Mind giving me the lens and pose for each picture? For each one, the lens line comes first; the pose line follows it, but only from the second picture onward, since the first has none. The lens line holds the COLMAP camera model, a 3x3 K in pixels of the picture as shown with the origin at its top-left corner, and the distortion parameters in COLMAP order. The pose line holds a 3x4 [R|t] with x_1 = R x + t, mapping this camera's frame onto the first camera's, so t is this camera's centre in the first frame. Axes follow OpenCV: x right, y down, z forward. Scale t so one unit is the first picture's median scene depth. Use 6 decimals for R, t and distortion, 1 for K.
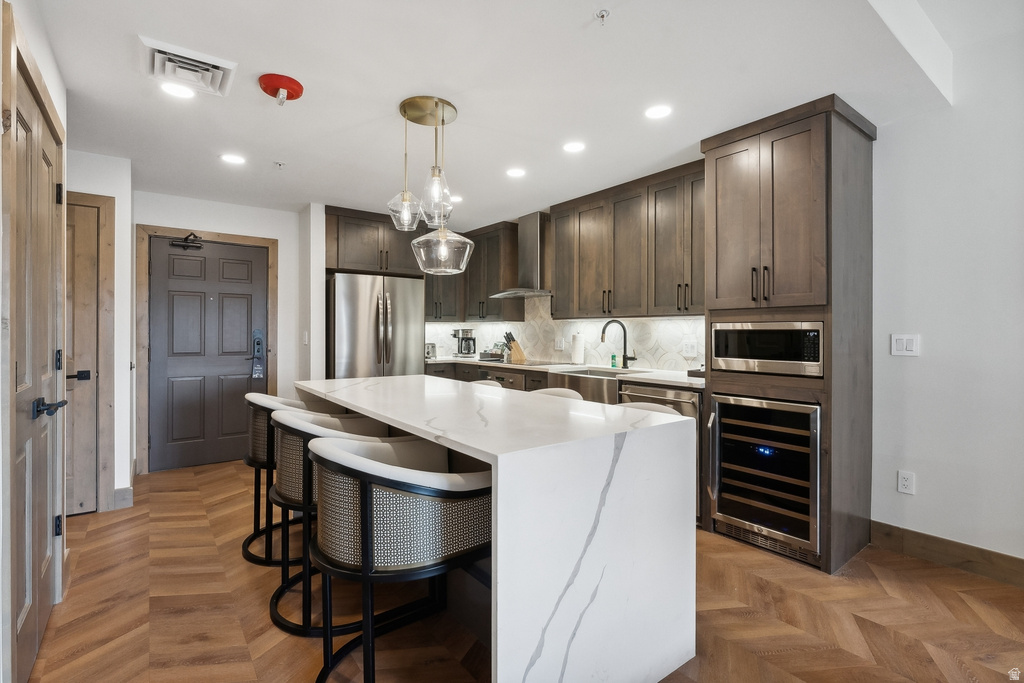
lens RADIAL K [[479.4, 0, 508.8], [0, 479.4, 332.7], [0, 0, 1]] dist [-0.001981, -0.000875]
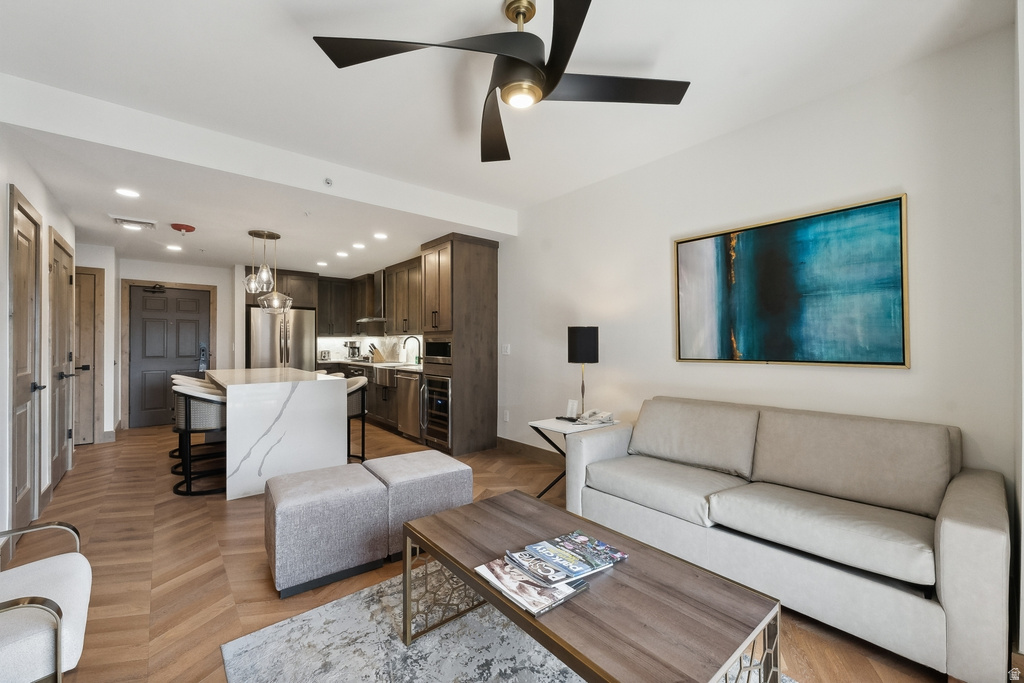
lens RADIAL K [[419.4, 0, 512.0], [0, 419.4, 341.5], [0, 0, 1]] dist [0.004258, 0.000257]
pose [[0.998673, -0.001654, 0.051465, 0.581045], [0.001885, 0.999988, -0.004440, -0.000016], [-0.051457, 0.004532, 0.998665, -0.613376]]
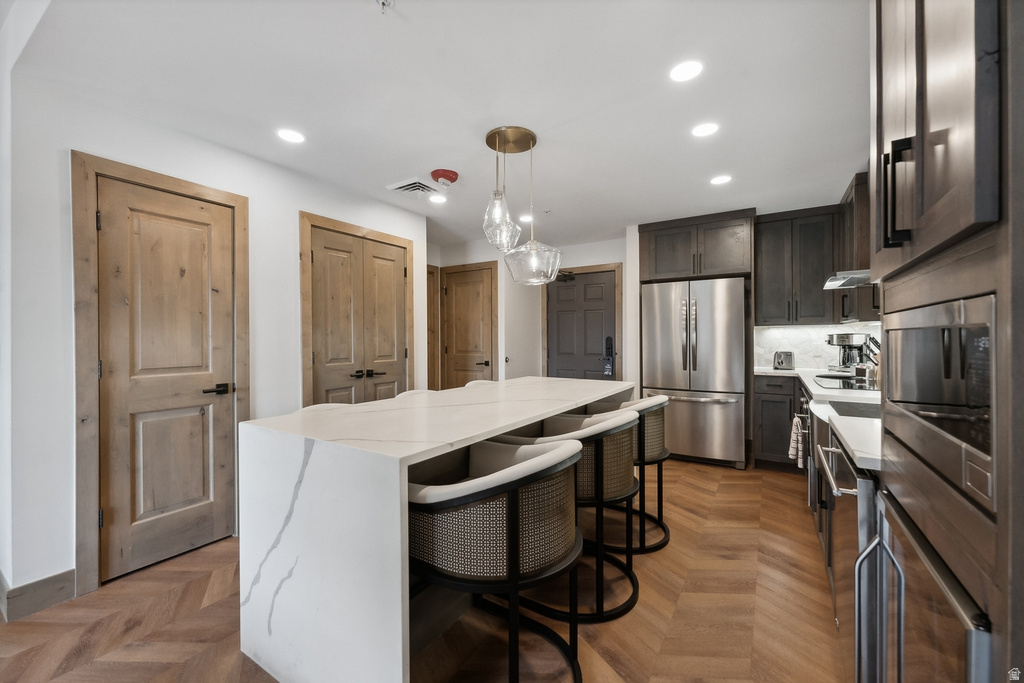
lens RADIAL K [[415.1, 0, 509.0], [0, 415.1, 339.7], [0, 0, 1]] dist [-0.000587, -0.000056]
pose [[0.348386, -0.000623, -0.937351, 0.539131], [0.003548, 0.999993, 0.000654, -0.000266], [0.937344, -0.003554, 0.348386, 0.485115]]
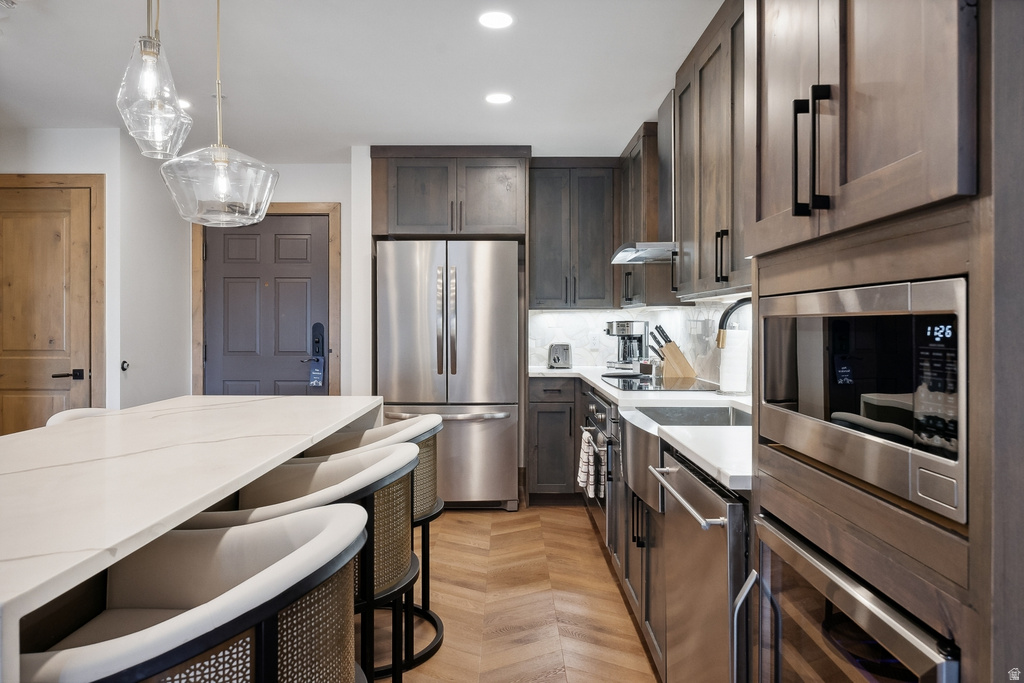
lens RADIAL K [[663.8, 0, 508.1], [0, 663.8, 326.0], [0, 0, 1]] dist [0.000538, 0.000410]
pose [[0.796240, -0.001623, -0.604979, 0.472097], [0.001059, 0.999999, -0.001288, -0.000259], [0.604980, 0.000385, 0.796240, 0.443380]]
